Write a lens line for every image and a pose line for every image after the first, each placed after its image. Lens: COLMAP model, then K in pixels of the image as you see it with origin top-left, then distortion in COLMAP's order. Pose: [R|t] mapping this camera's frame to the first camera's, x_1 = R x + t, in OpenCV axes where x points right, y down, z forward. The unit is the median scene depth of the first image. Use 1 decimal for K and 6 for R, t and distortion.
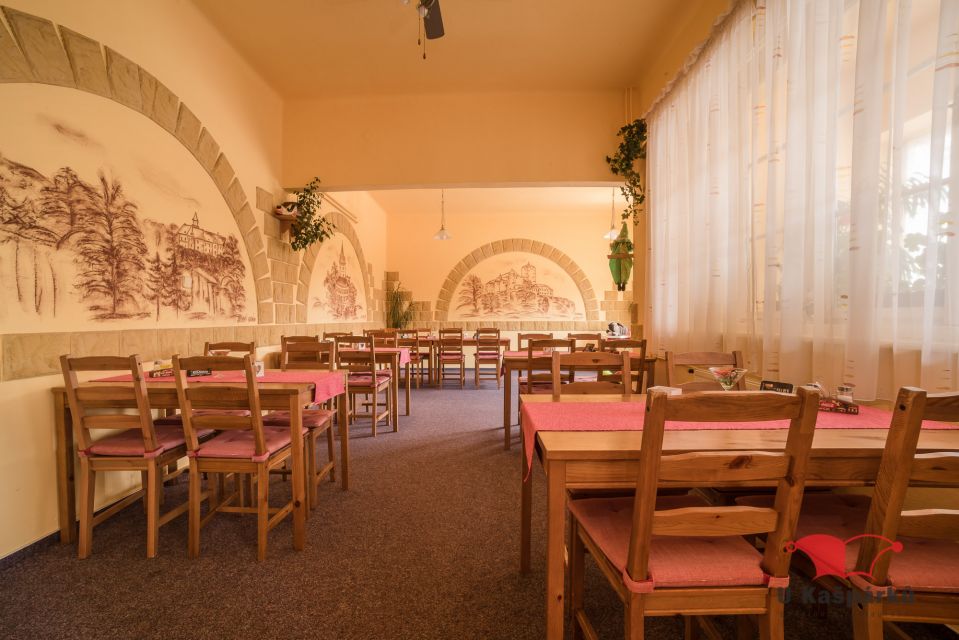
lens RADIAL K [[424.1, 0, 476.4], [0, 424.1, 321.9], [0, 0, 1]] dist [-0.079787, 0.035115]
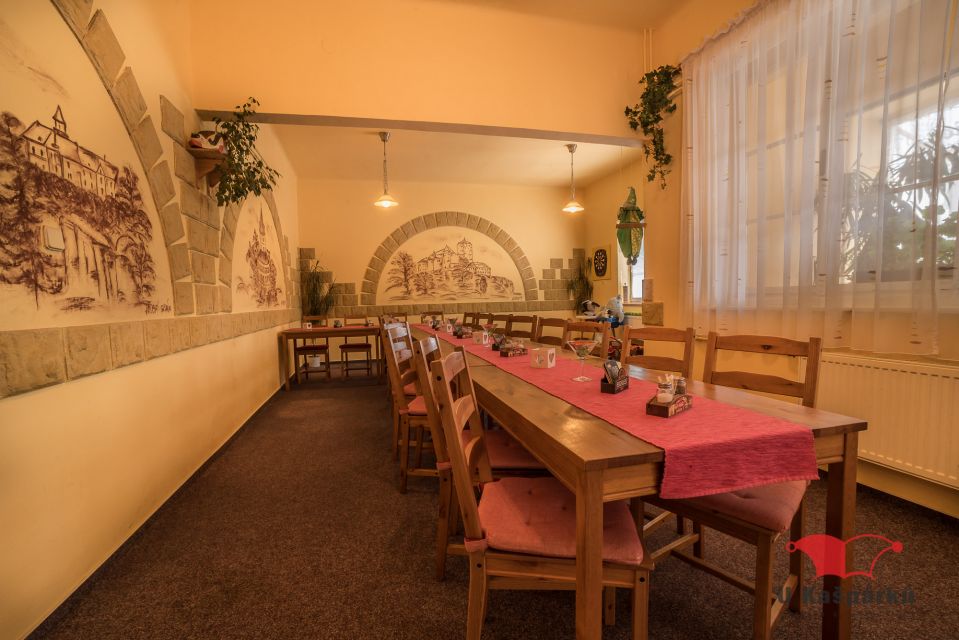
lens RADIAL K [[424.1, 0, 476.4], [0, 424.1, 321.9], [0, 0, 1]] dist [-0.079787, 0.035115]
pose [[0.963680, -0.036769, 0.264516, -0.210267], [0.026130, 0.998706, 0.043626, -0.000616], [-0.265778, -0.035130, 0.963394, 0.232305]]
